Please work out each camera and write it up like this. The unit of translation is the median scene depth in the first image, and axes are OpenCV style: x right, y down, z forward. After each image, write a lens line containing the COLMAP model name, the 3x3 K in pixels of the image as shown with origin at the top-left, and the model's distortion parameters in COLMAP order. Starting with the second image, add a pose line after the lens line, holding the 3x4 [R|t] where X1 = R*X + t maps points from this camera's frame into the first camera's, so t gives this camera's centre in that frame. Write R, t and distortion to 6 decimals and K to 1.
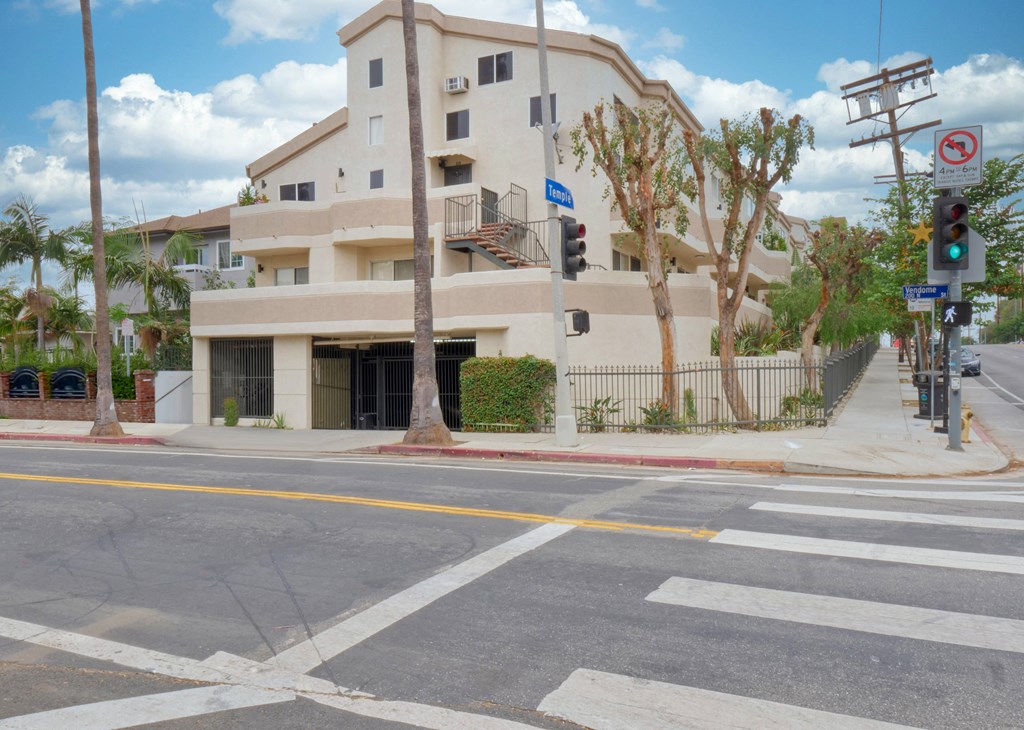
lens RADIAL K [[763.9, 0, 512.0], [0, 763.9, 365.0], [0, 0, 1]] dist [-0.002218, -0.002902]
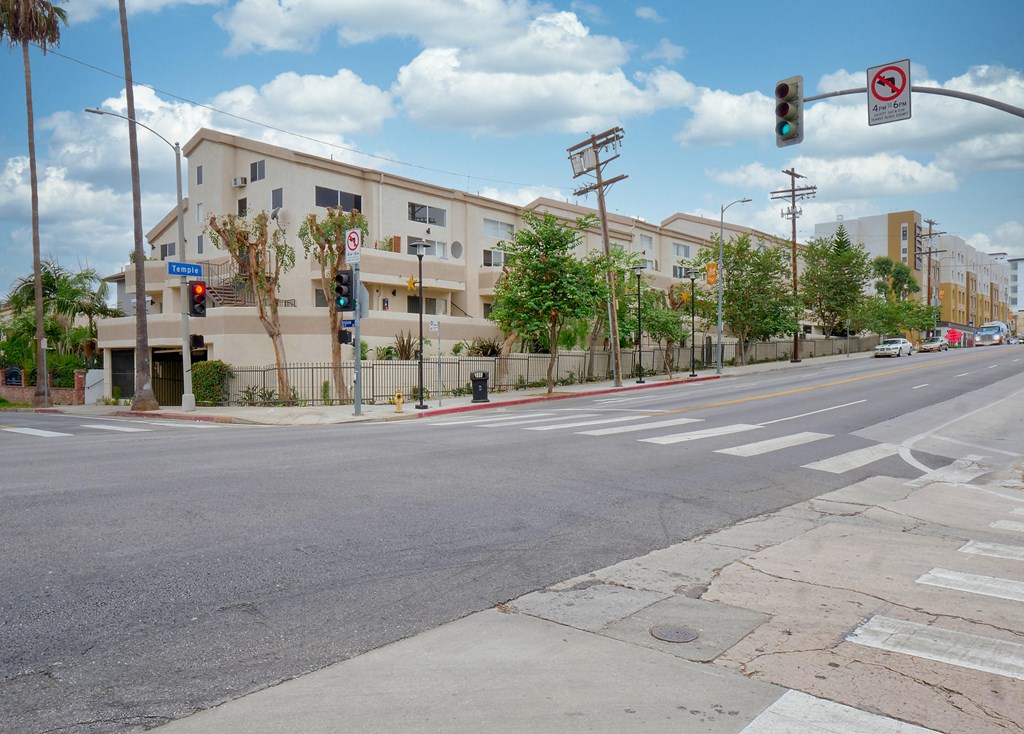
lens RADIAL K [[763.9, 0, 512.0], [0, 763.9, 367.0], [0, 0, 1]] dist [-0.002218, -0.002902]
pose [[0.974328, -0.002105, -0.225124, 0.791886], [0.003612, 0.999974, 0.006284, -0.003962], [0.225105, -0.006935, 0.974310, -0.365226]]
